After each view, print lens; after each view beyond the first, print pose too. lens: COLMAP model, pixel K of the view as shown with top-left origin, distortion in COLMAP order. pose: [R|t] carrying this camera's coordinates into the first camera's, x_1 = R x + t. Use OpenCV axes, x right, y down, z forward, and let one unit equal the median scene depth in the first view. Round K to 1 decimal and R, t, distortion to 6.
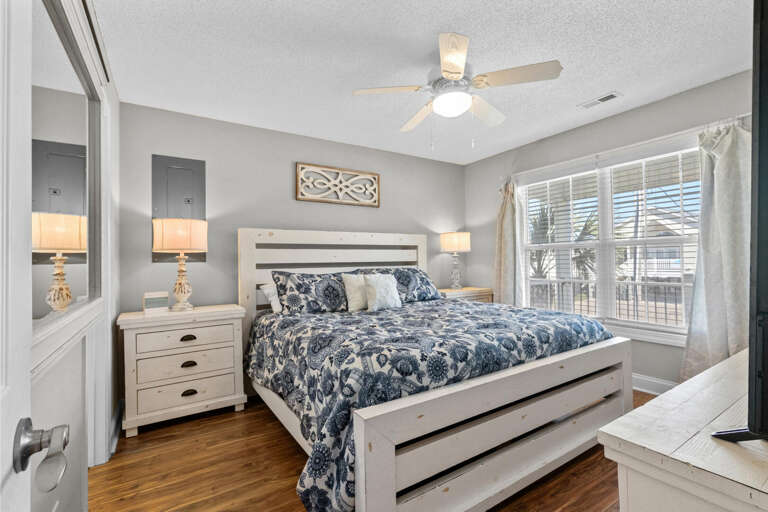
lens RADIAL K [[350.4, 0, 386.1], [0, 350.4, 257.4], [0, 0, 1]] dist [0.000217, 0.000140]
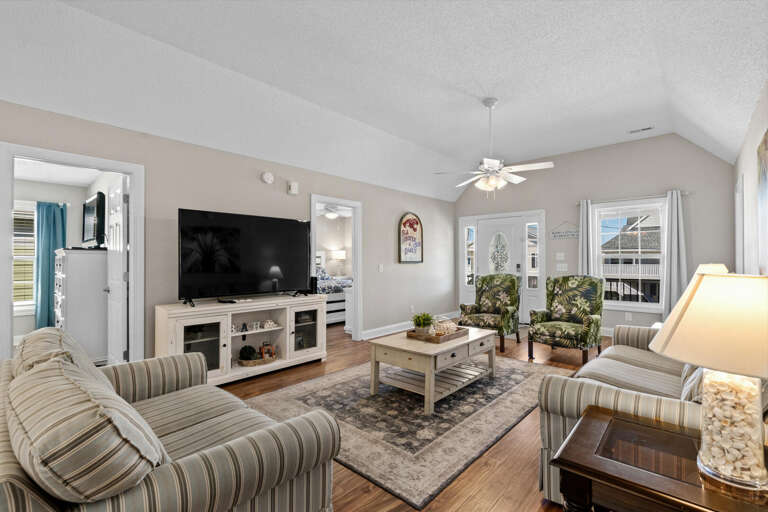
lens RADIAL K [[350.4, 0, 386.1], [0, 350.4, 257.4], [0, 0, 1]] dist [0.000217, 0.000140]
pose [[0.965790, 0.015494, 0.258861, -0.138992], [-0.015789, 0.999875, -0.000939, -0.051392], [-0.258843, -0.003180, 0.965914, -2.000368]]
